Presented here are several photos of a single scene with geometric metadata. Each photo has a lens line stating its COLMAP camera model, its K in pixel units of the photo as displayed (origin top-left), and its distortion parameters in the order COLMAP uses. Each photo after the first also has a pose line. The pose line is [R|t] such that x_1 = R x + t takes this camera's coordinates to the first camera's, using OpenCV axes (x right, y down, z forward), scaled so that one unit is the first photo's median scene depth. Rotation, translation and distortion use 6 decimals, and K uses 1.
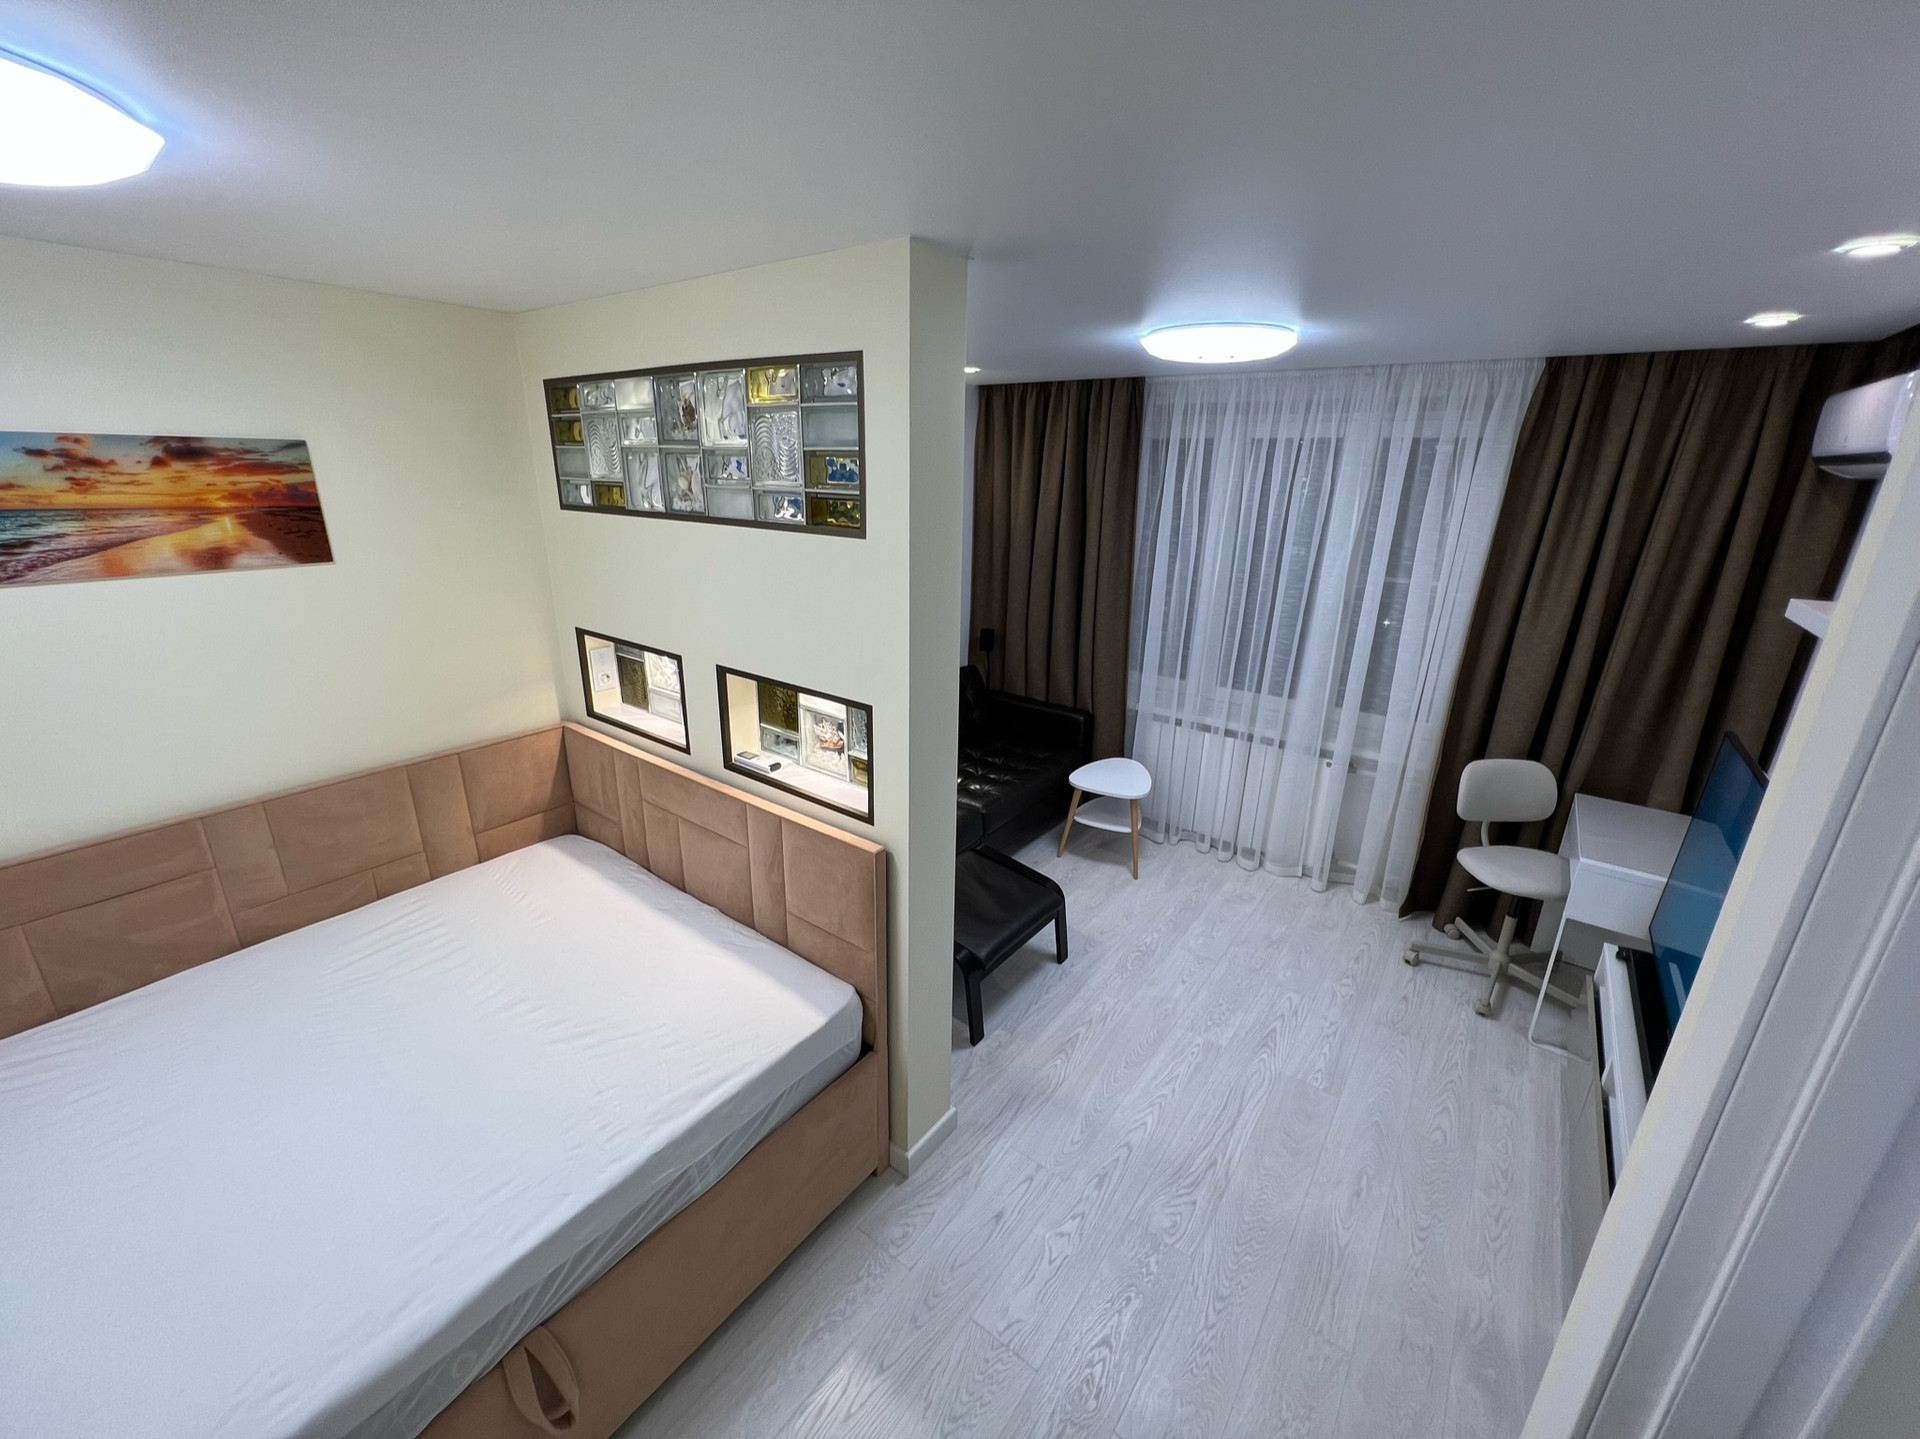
lens RADIAL K [[766.3, 0, 956.7], [0, 766.3, 715.8], [0, 0, 1]] dist [-0.005132, 0.001072]
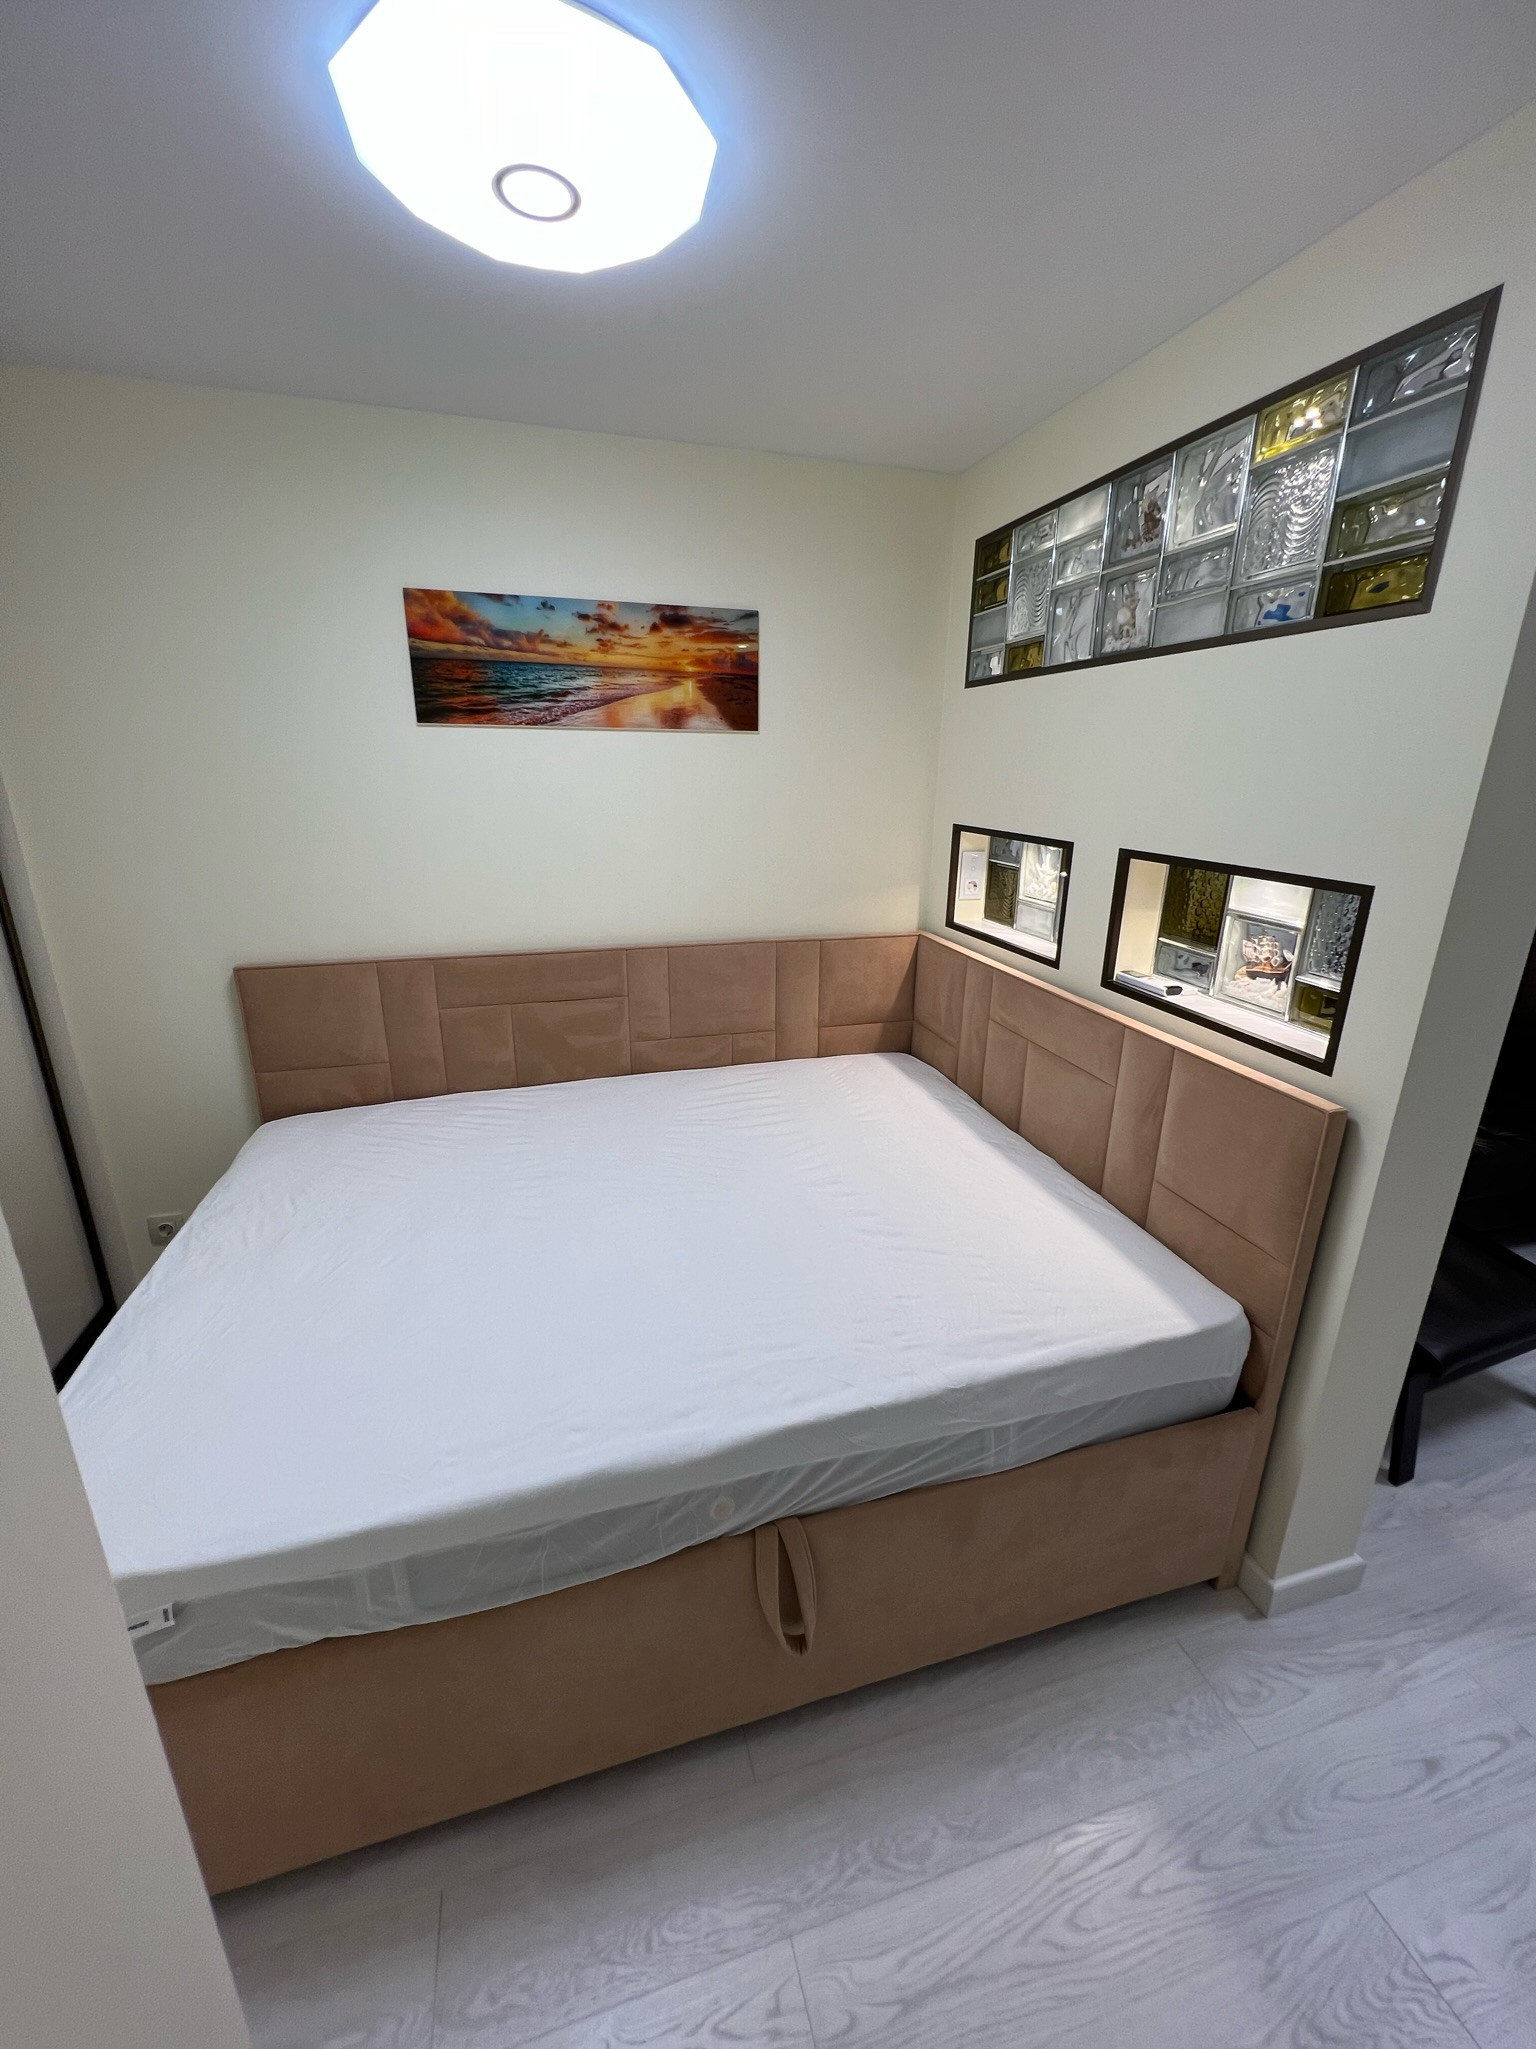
lens RADIAL K [[822.6, 0, 770.3], [0, 822.6, 1020.8], [0, 0, 1]] dist [-0.000625, 0.000159]
pose [[0.798140, 0.167709, -0.578659, -0.075347], [-0.181896, 0.982732, 0.033930, 0.132412], [0.574357, 0.078175, 0.814864, 0.109520]]
